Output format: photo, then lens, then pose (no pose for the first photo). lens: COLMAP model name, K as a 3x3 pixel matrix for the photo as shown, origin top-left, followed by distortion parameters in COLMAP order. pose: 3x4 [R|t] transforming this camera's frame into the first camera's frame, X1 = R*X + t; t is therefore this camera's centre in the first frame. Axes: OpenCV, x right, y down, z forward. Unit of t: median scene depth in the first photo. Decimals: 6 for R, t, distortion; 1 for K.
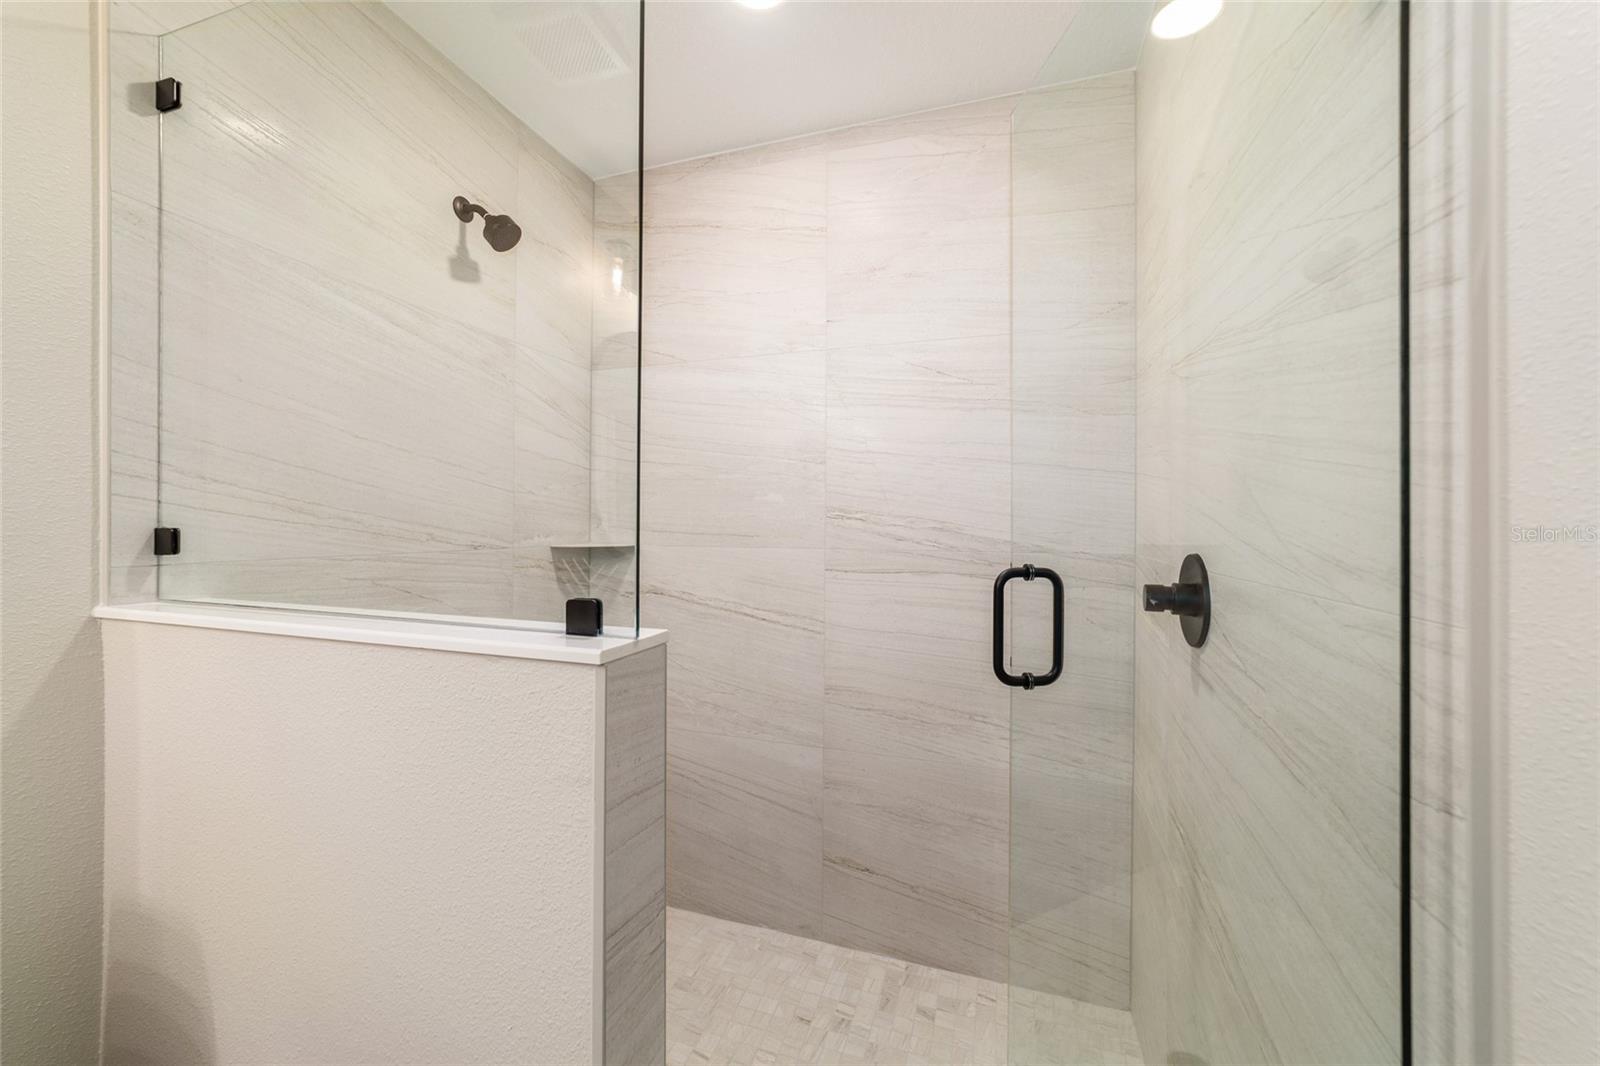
lens RADIAL K [[614.4, 0, 786.2], [0, 614.4, 531.0], [0, 0, 1]] dist [-0.012098, 0.000161]
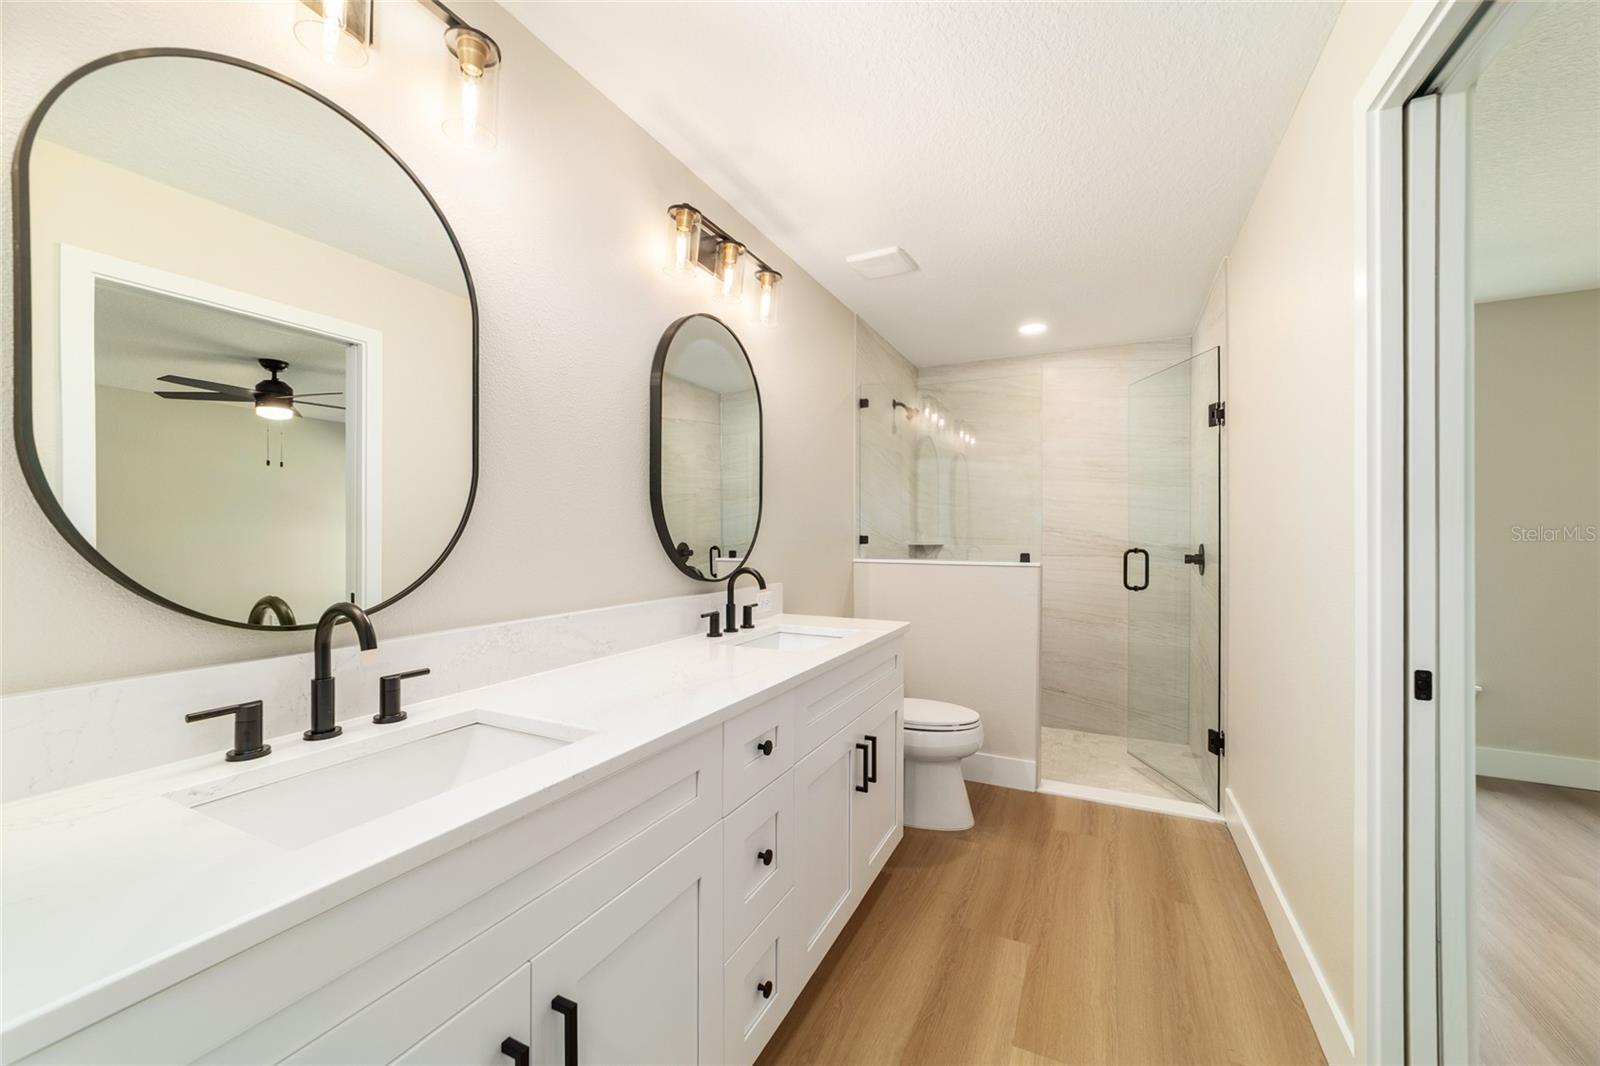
lens RADIAL K [[614.4, 0, 808.1], [0, 614.4, 534.3], [0, 0, 1]] dist [-0.012098, 0.000161]
pose [[0.988659, -0.003198, -0.150144, -0.669233], [0.001602, 0.999941, -0.010747, 0.018499], [0.150169, 0.010385, 0.988606, -1.993981]]
